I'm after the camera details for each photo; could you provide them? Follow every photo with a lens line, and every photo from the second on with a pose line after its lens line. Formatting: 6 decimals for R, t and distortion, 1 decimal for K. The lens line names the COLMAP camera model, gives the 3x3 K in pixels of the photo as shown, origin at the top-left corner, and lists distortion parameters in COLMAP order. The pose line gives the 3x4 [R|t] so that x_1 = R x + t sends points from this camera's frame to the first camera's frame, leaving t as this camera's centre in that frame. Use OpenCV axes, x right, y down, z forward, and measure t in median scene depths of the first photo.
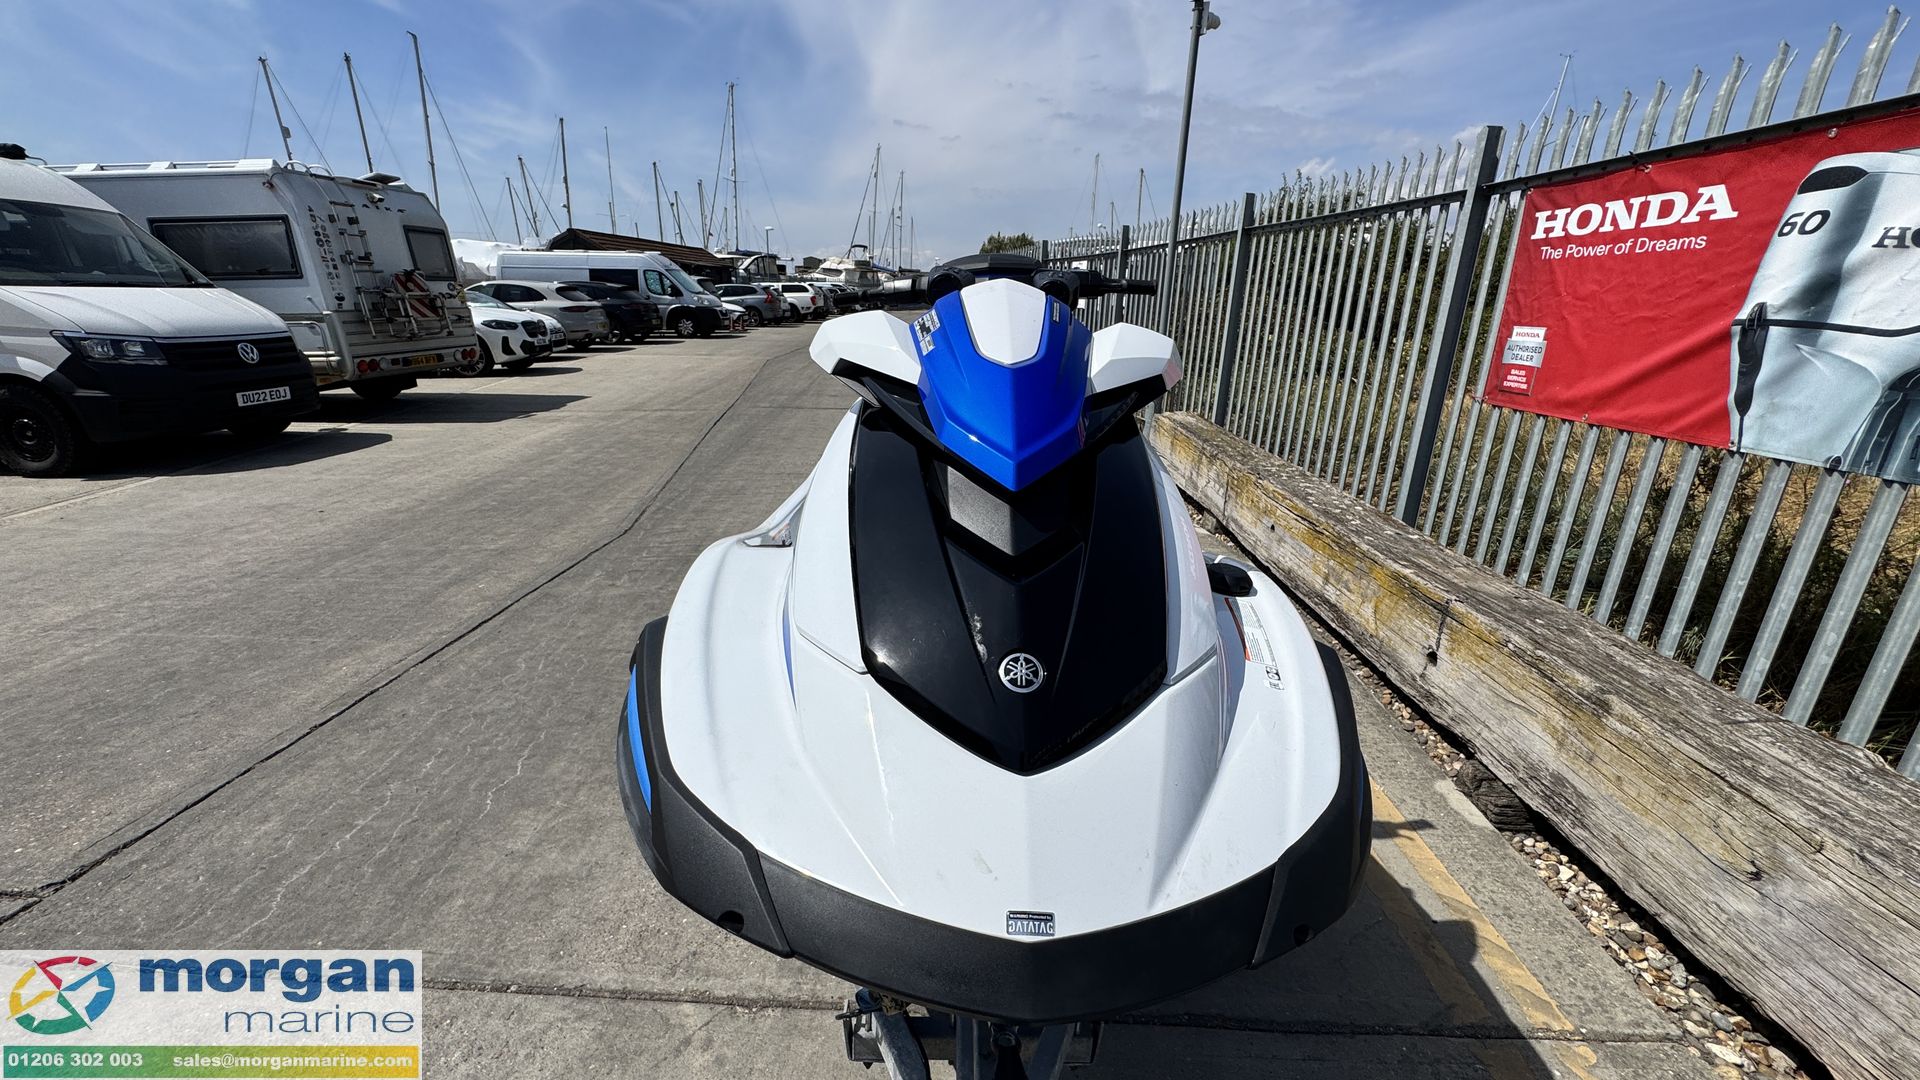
lens RADIAL K [[770.6, 0, 962.1], [0, 770.6, 538.0], [0, 0, 1]] dist [-0.004283, 0.000115]
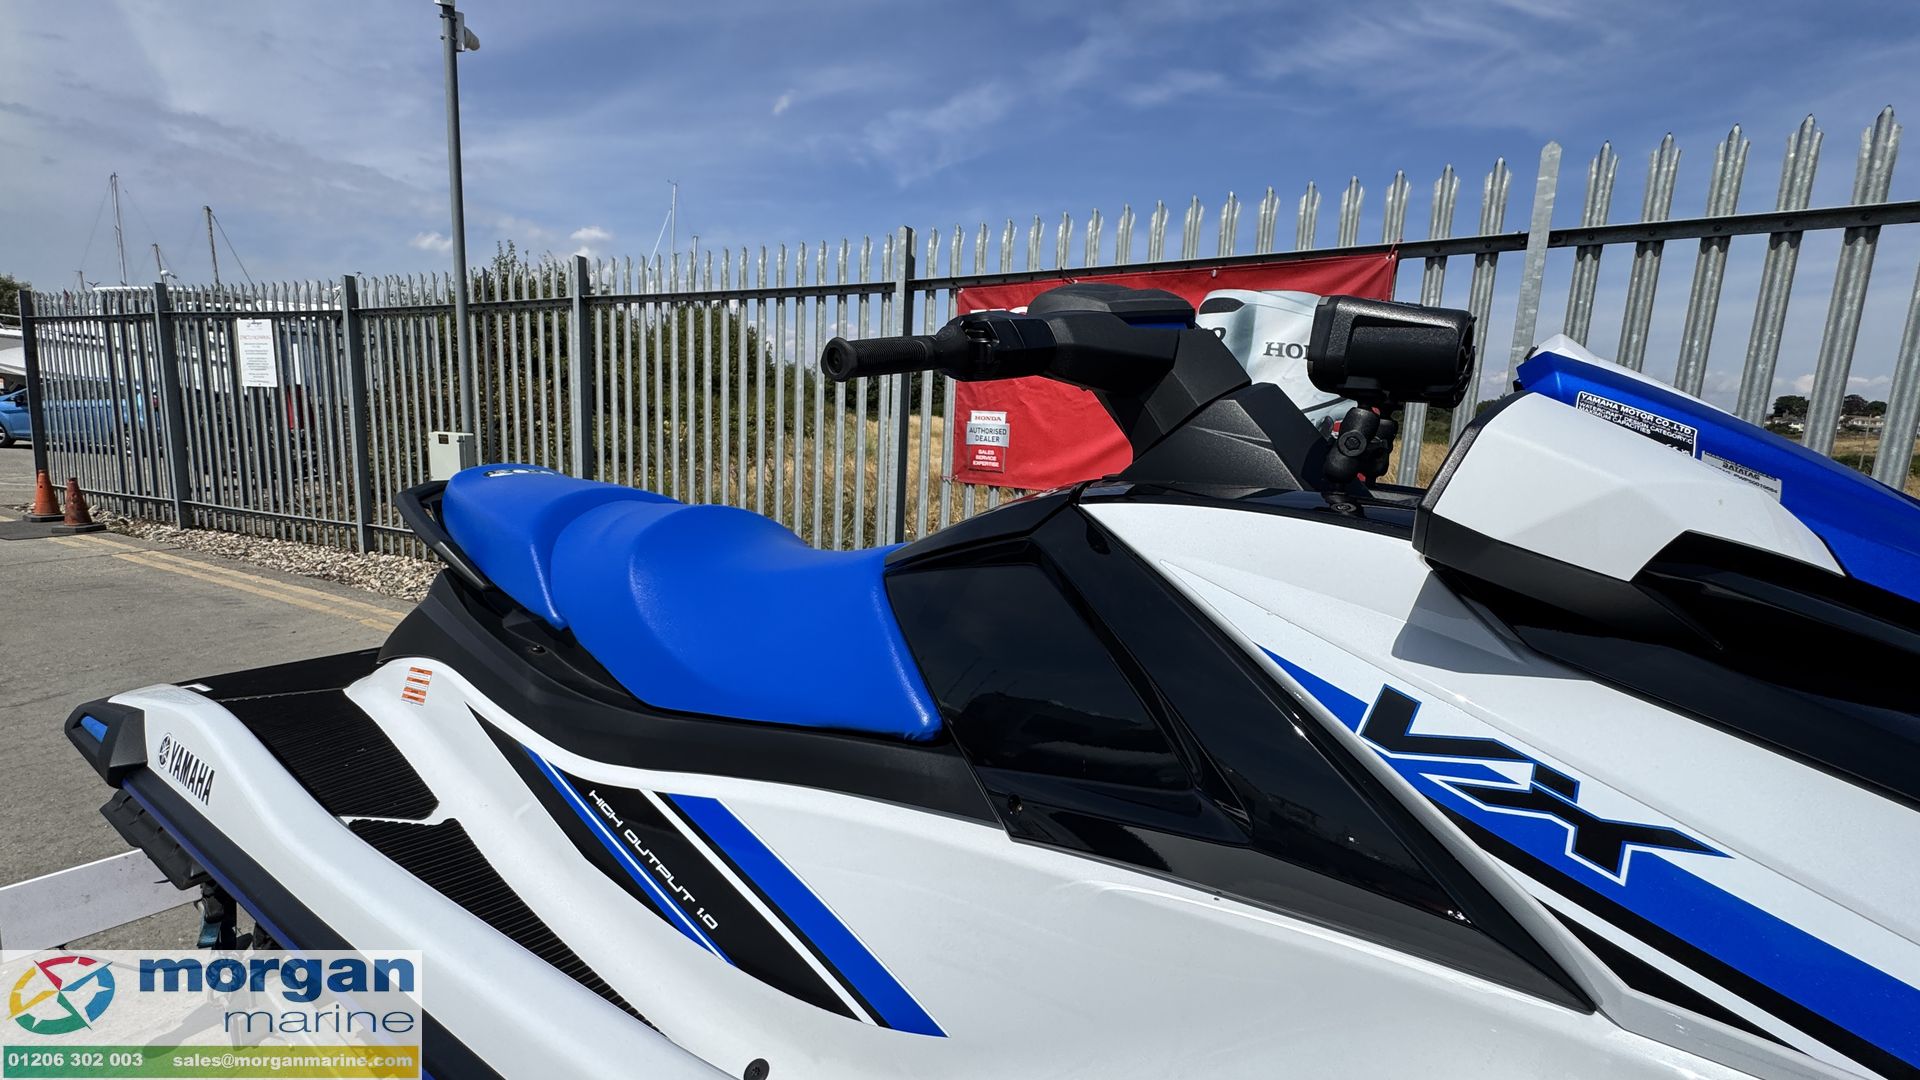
lens RADIAL K [[793.0, 0, 965.9], [0, 793.0, 545.3], [0, 0, 1]] dist [-0.002913, -0.000233]
pose [[0.569300, -0.143662, 0.809481, -0.282971], [0.223575, 0.974560, 0.015721, -0.139922], [-0.791146, 0.172030, 0.586936, 0.486198]]
